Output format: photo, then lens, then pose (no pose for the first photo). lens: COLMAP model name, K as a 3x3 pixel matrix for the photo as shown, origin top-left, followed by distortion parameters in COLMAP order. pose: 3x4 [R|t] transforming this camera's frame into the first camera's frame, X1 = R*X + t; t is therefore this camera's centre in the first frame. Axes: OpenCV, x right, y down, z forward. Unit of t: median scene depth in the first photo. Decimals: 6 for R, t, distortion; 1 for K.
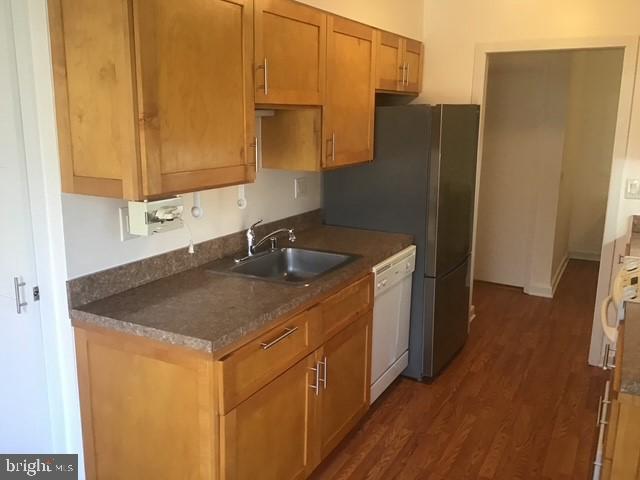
lens RADIAL K [[581.0, 0, 308.5], [0, 581.0, 238.4], [0, 0, 1]] dist [0.093093, -0.003783]
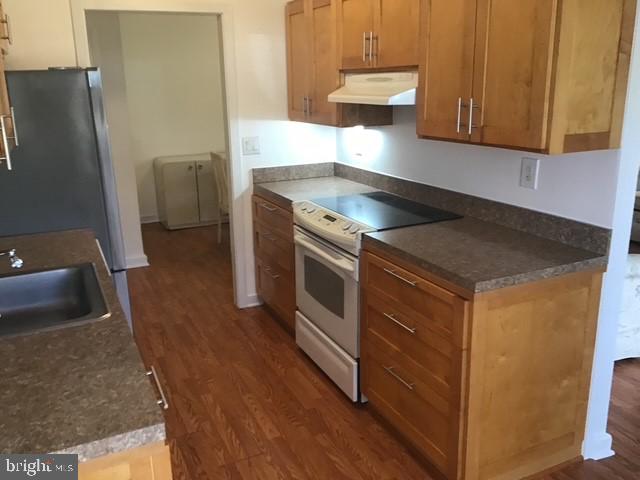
lens RADIAL K [[581.0, 0, 308.5], [0, 581.0, 238.4], [0, 0, 1]] dist [0.093093, -0.003783]
pose [[0.602891, -0.233069, 0.763021, -0.316850], [0.199954, 0.969996, 0.138300, -0.050760], [-0.772361, 0.069190, 0.631404, 0.264282]]
